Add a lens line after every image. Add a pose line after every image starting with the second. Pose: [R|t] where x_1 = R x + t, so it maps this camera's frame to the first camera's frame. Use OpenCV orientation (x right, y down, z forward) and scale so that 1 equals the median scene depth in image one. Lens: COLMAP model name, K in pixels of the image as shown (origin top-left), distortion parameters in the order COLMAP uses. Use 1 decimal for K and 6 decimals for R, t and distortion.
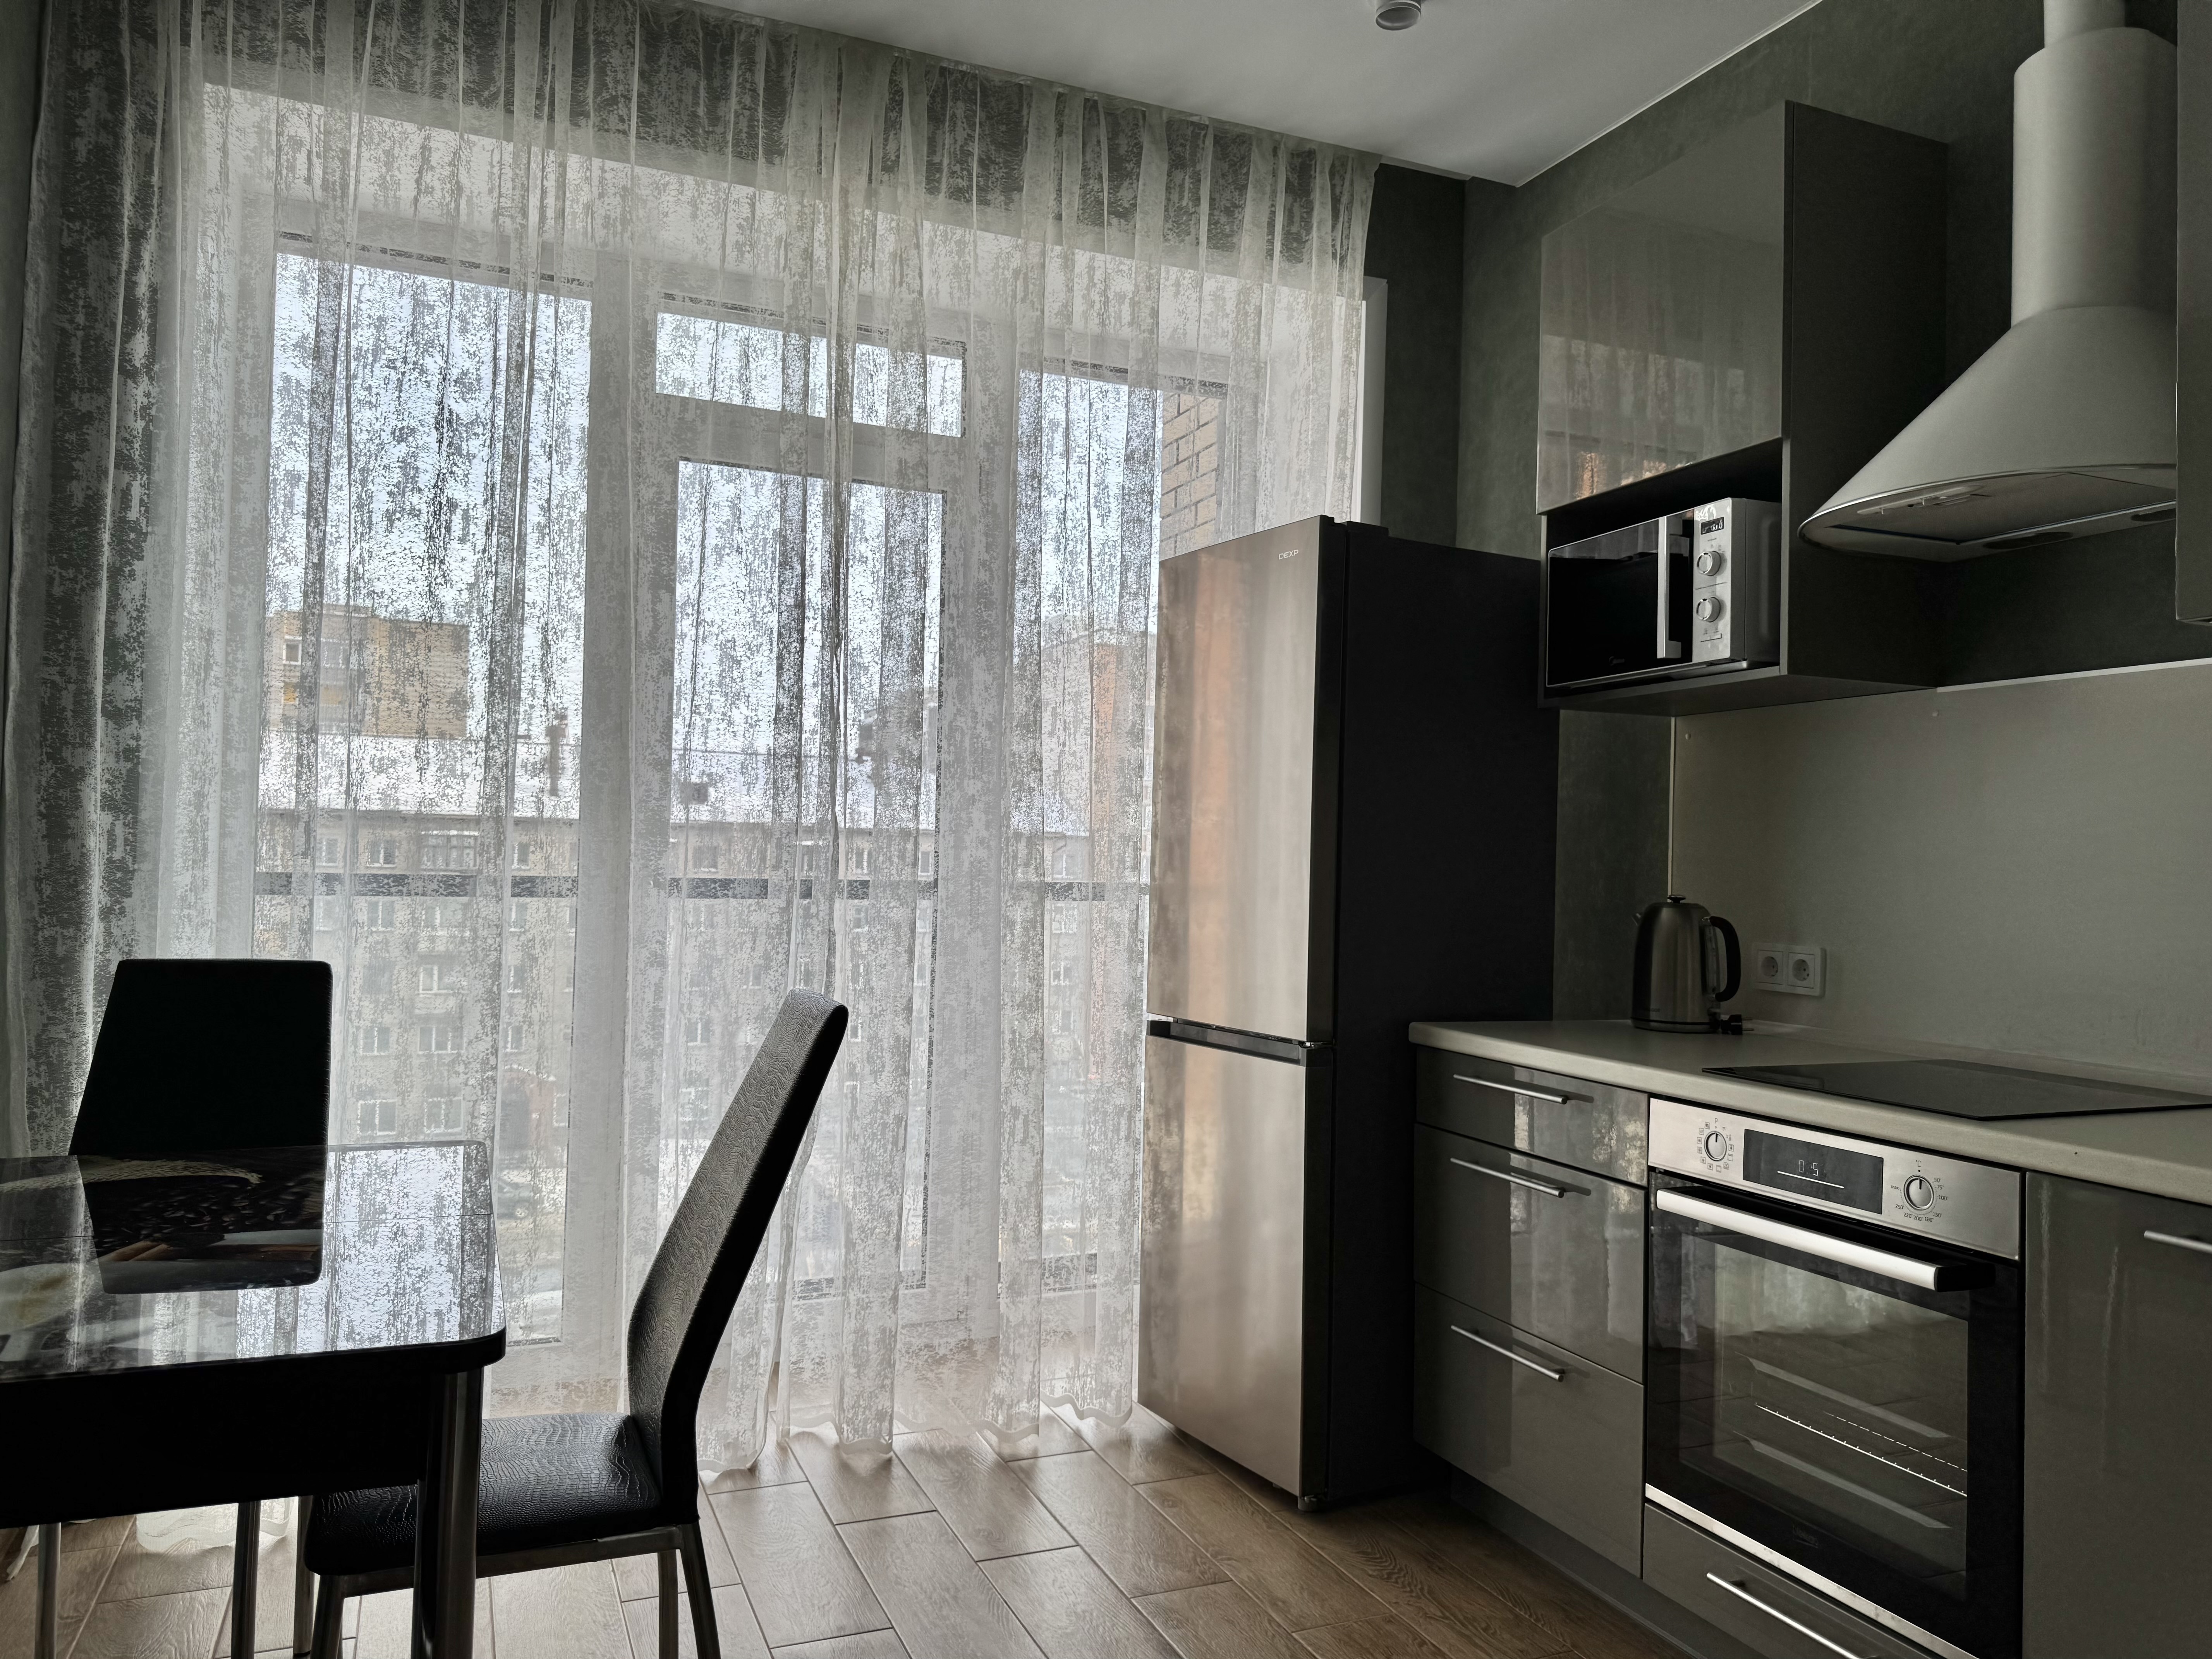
lens RADIAL K [[1569.3, 0, 1107.2], [0, 1569.3, 825.5], [0, 0, 1]] dist [0.028059, -0.030905]
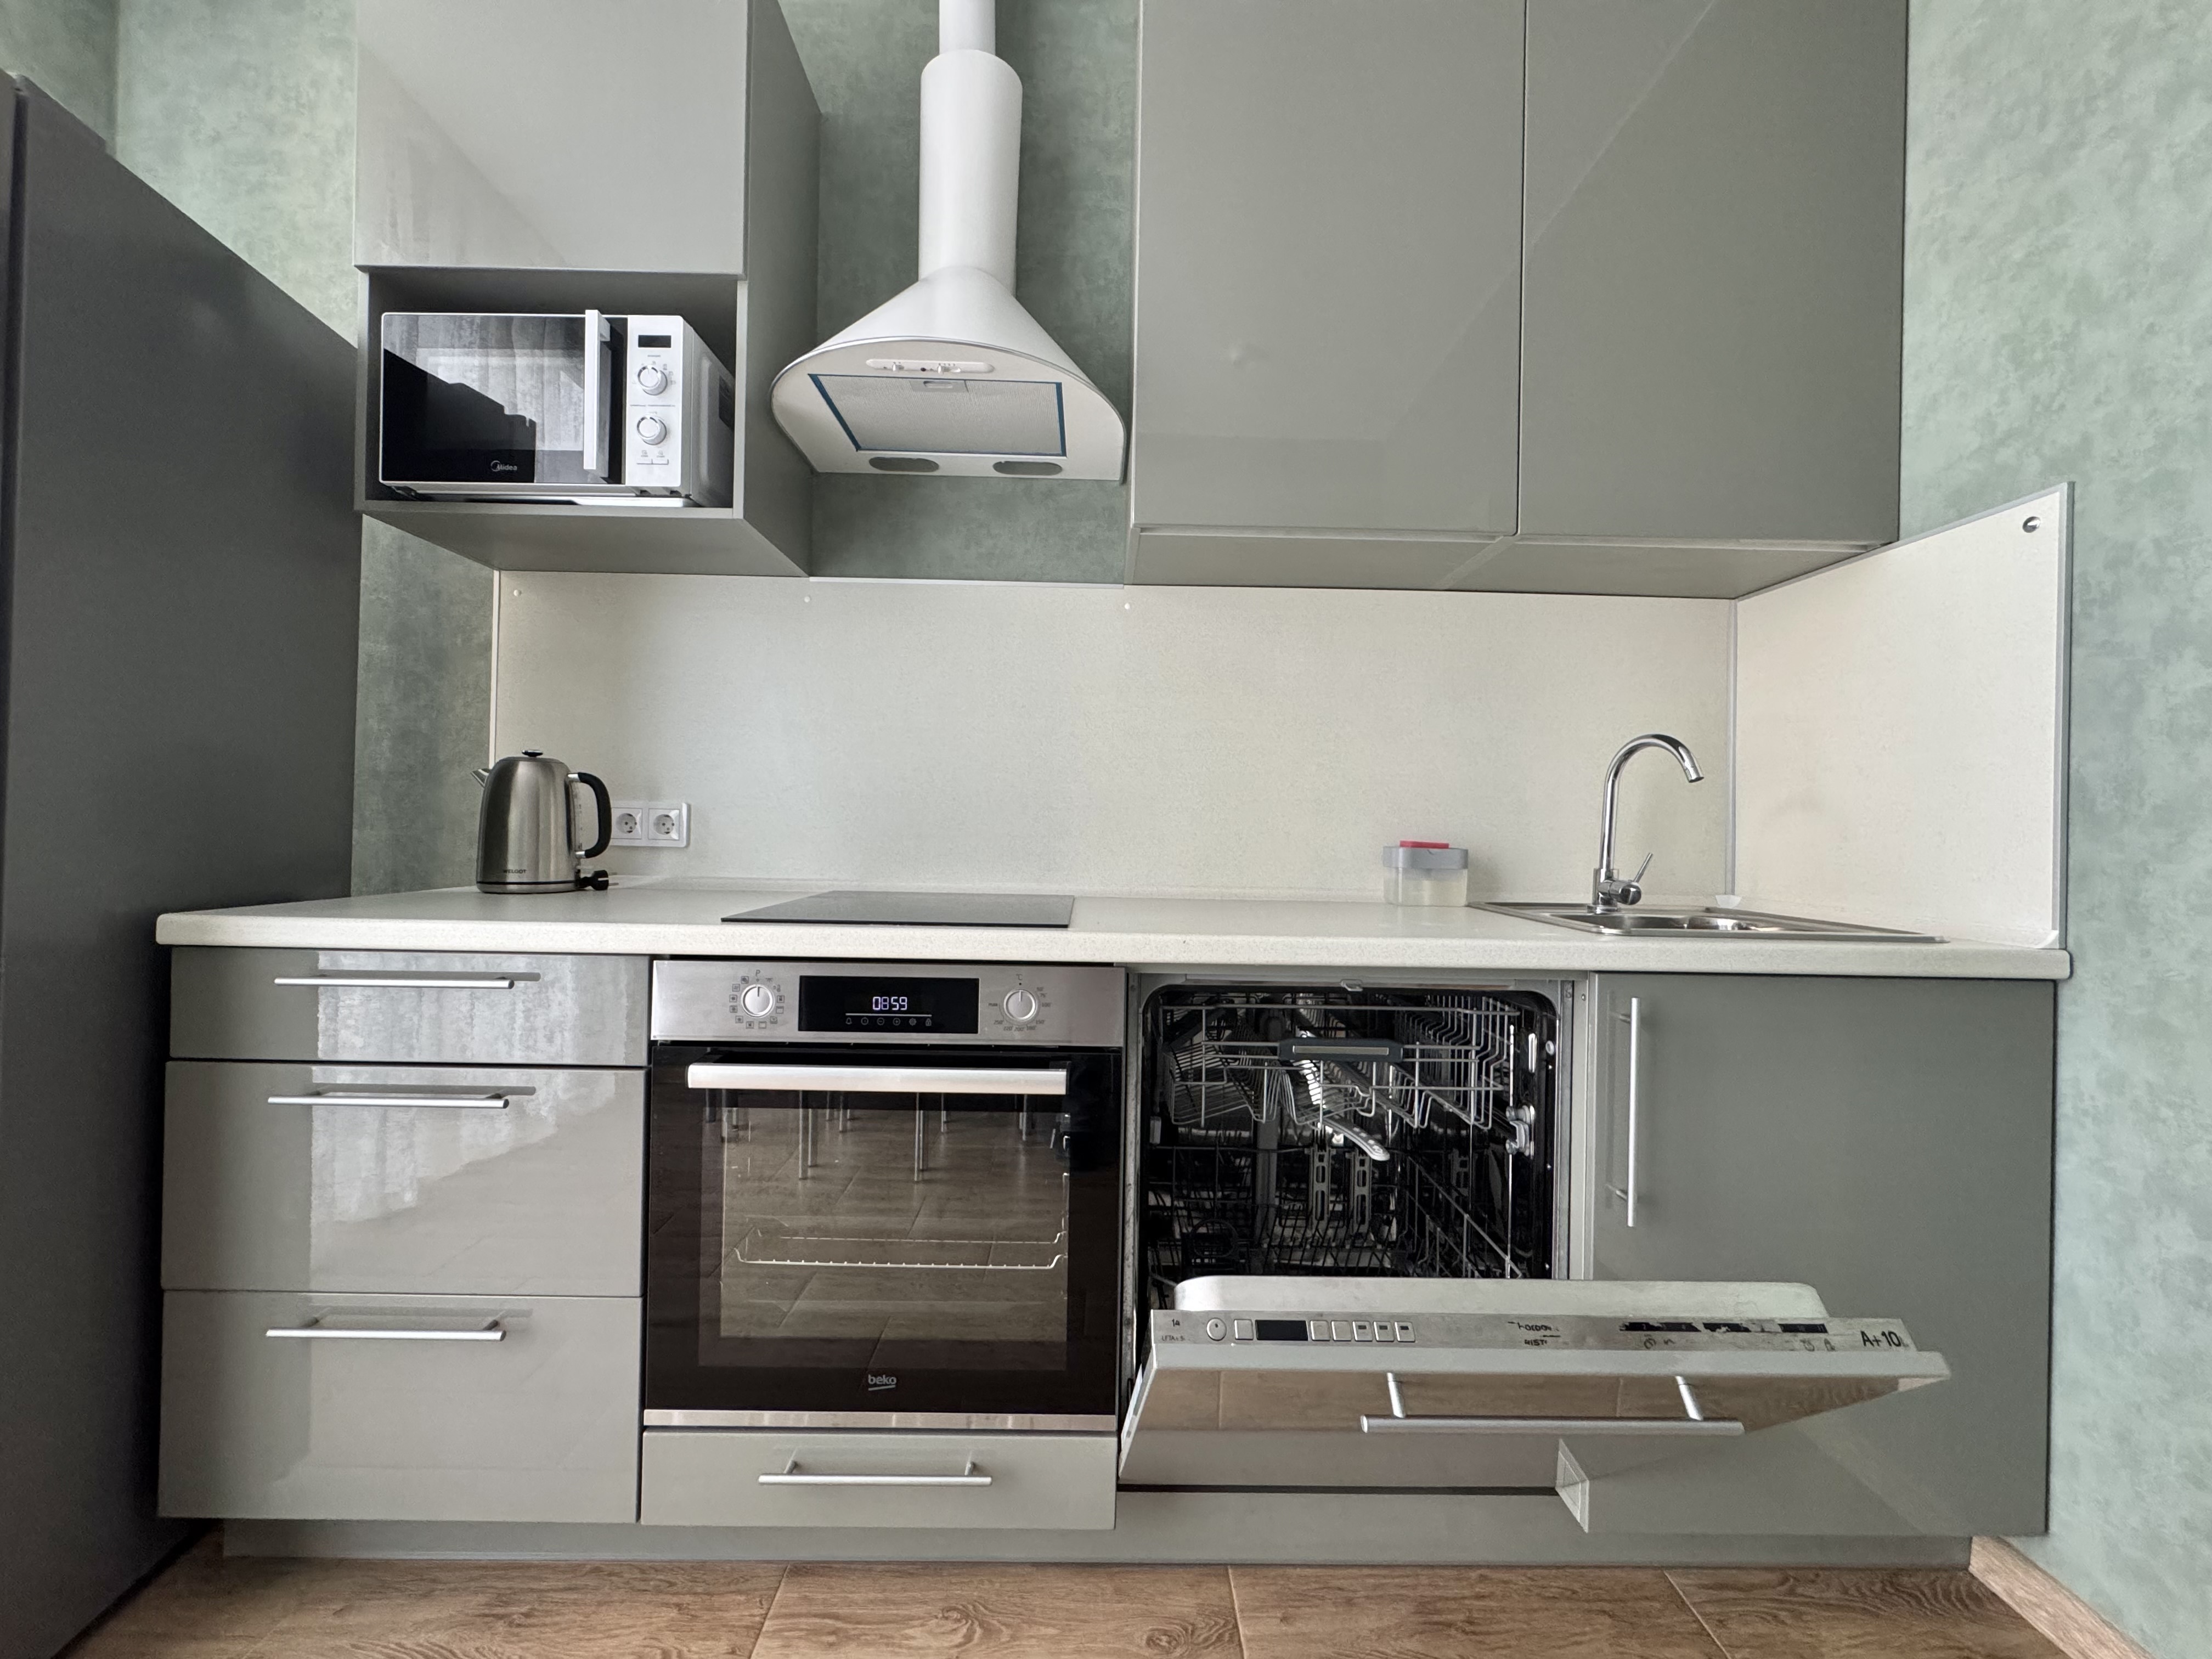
lens RADIAL K [[883.0, 0, 1105.5], [0, 883.0, 824.8], [0, 0, 1]] dist [-0.000335, 0.000958]
pose [[0.376868, -0.013254, 0.926172, -0.002128], [-0.034261, 0.999014, 0.028238, 0.067494], [-0.925633, -0.042374, 0.376042, 0.516886]]
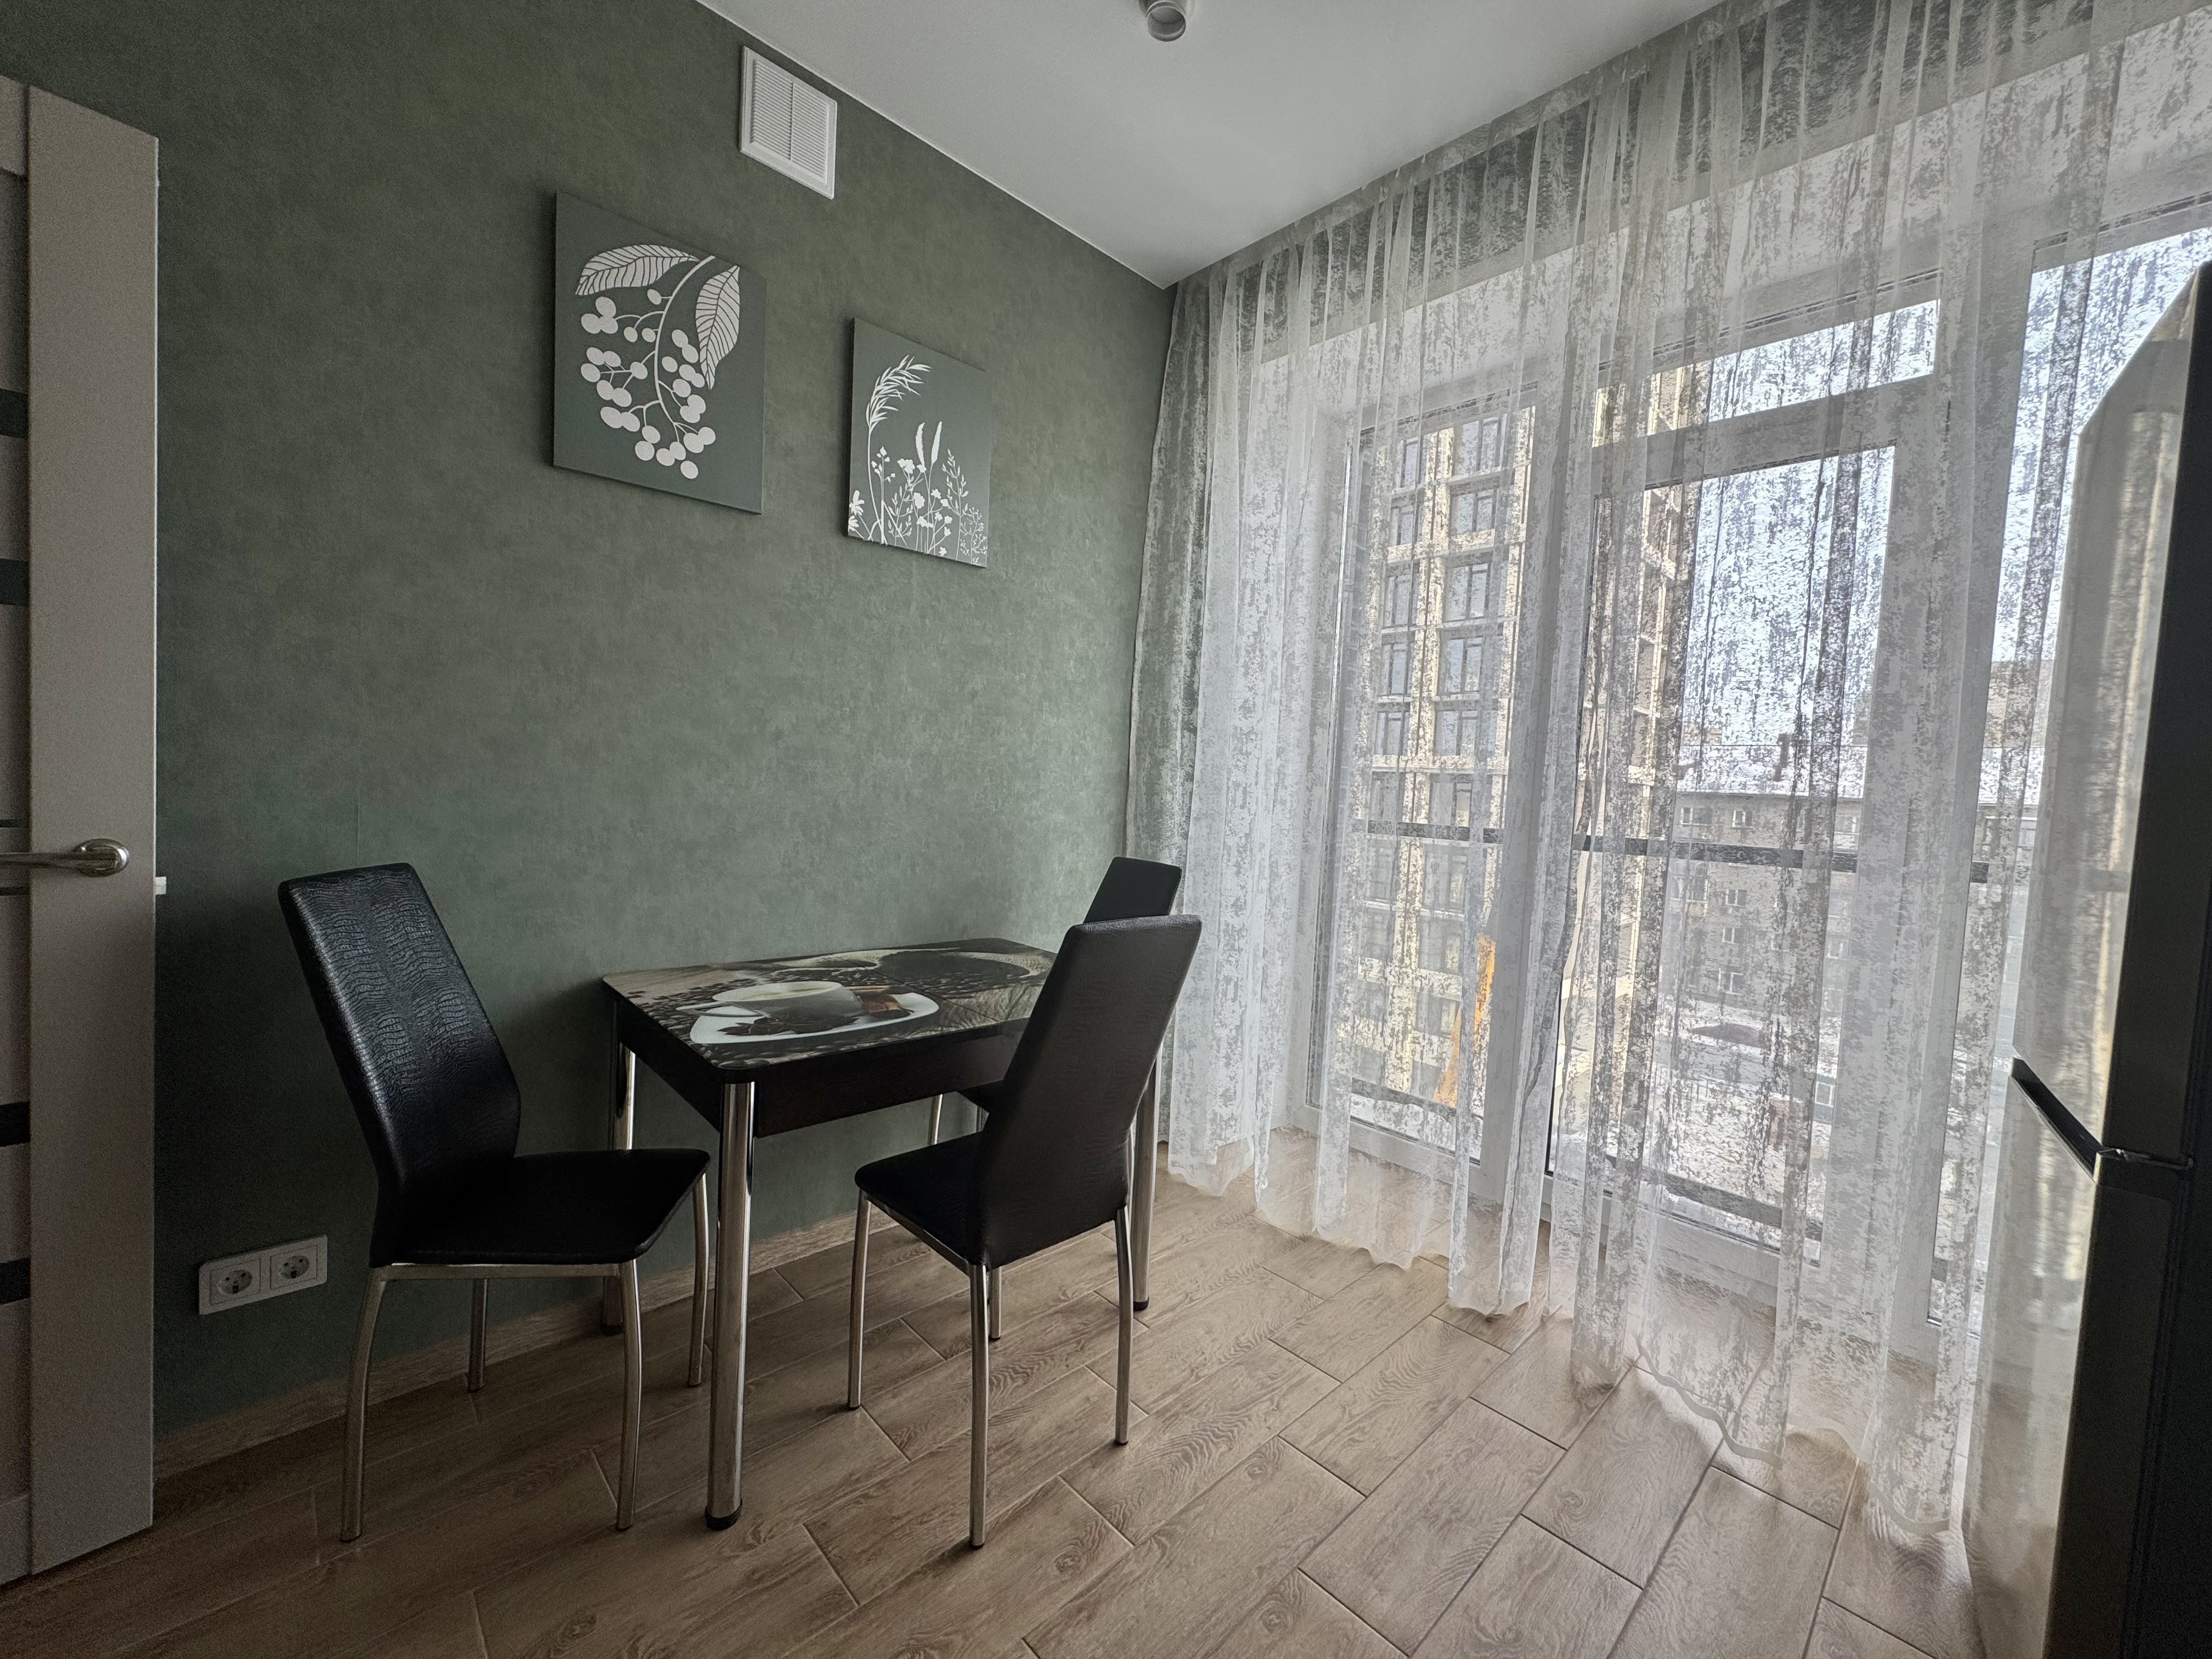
lens RADIAL K [[883.0, 0, 1105.5], [0, 883.0, 824.8], [0, 0, 1]] dist [-0.000335, 0.000958]
pose [[0.350554, 0.042696, -0.935569, 0.324024], [-0.022318, 0.999057, 0.037231, 0.005681], [0.936276, 0.007828, 0.351177, 0.524648]]
